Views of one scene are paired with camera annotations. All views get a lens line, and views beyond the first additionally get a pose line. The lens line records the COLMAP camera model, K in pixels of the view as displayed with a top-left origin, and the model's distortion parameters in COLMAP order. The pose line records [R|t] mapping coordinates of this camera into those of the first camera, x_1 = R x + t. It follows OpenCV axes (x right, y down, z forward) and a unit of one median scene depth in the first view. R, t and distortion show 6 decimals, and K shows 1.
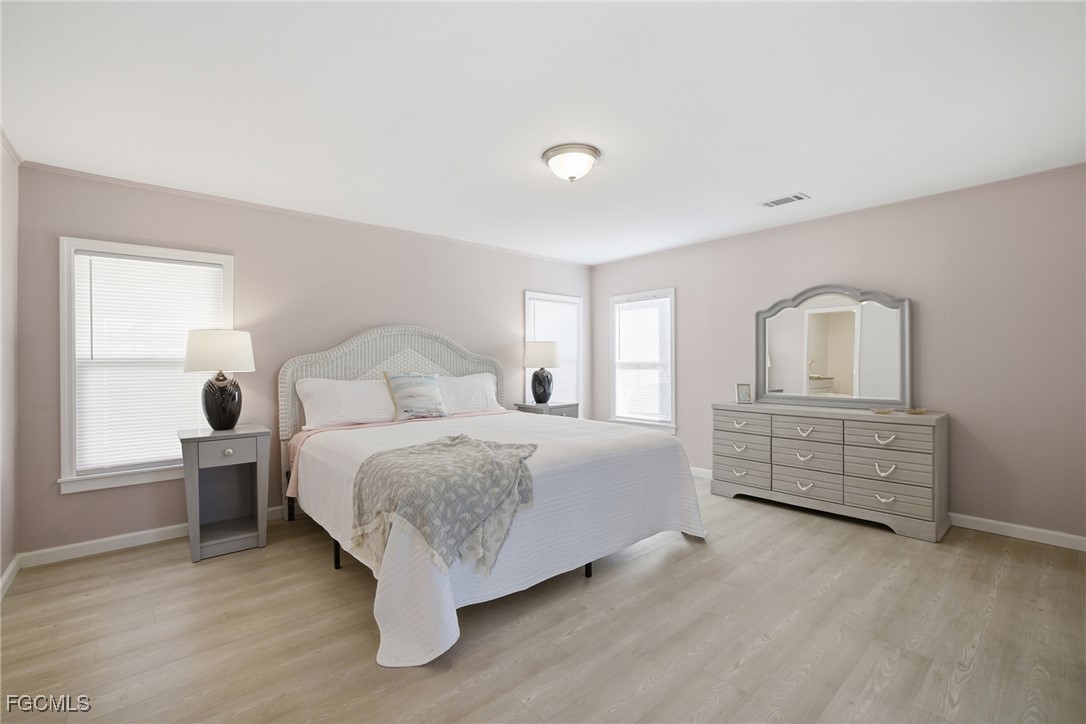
lens RADIAL K [[492.4, 0, 544.9], [0, 492.4, 361.9], [0, 0, 1]] dist [0.002690, 0.000131]
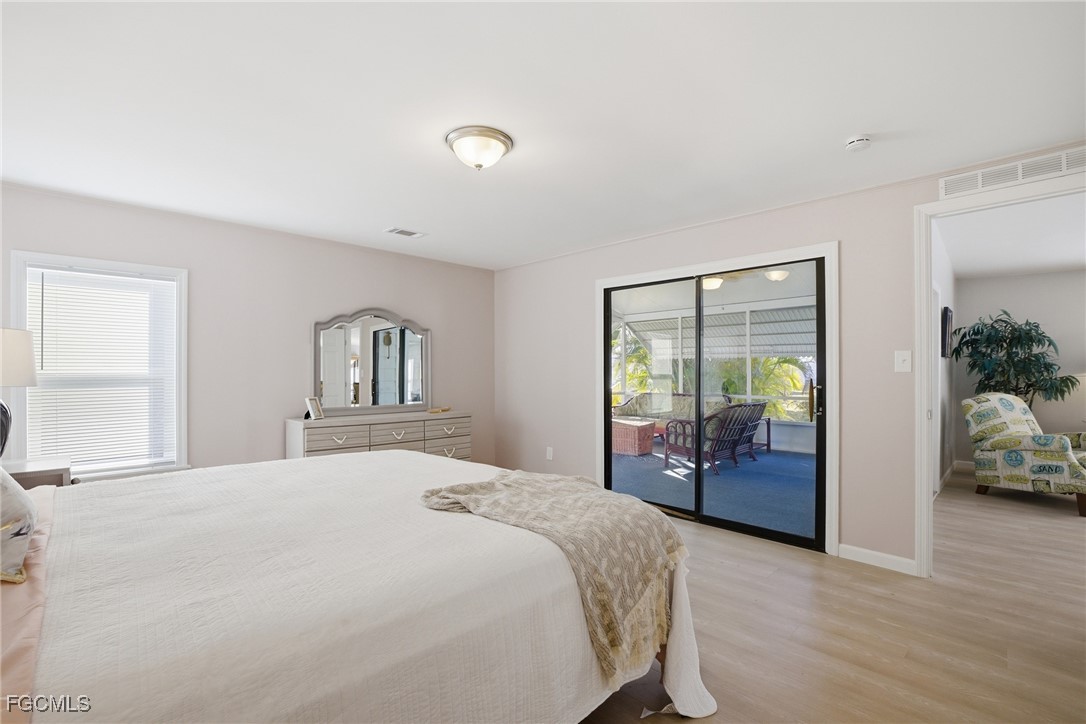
lens RADIAL K [[492.4, 0, 547.4], [0, 492.4, 366.5], [0, 0, 1]] dist [0.002690, 0.000131]
pose [[-0.055329, 0.013193, 0.998381, -0.574605], [-0.001416, 0.999911, -0.013292, -0.003845], [-0.998467, -0.002149, -0.055305, 0.636488]]
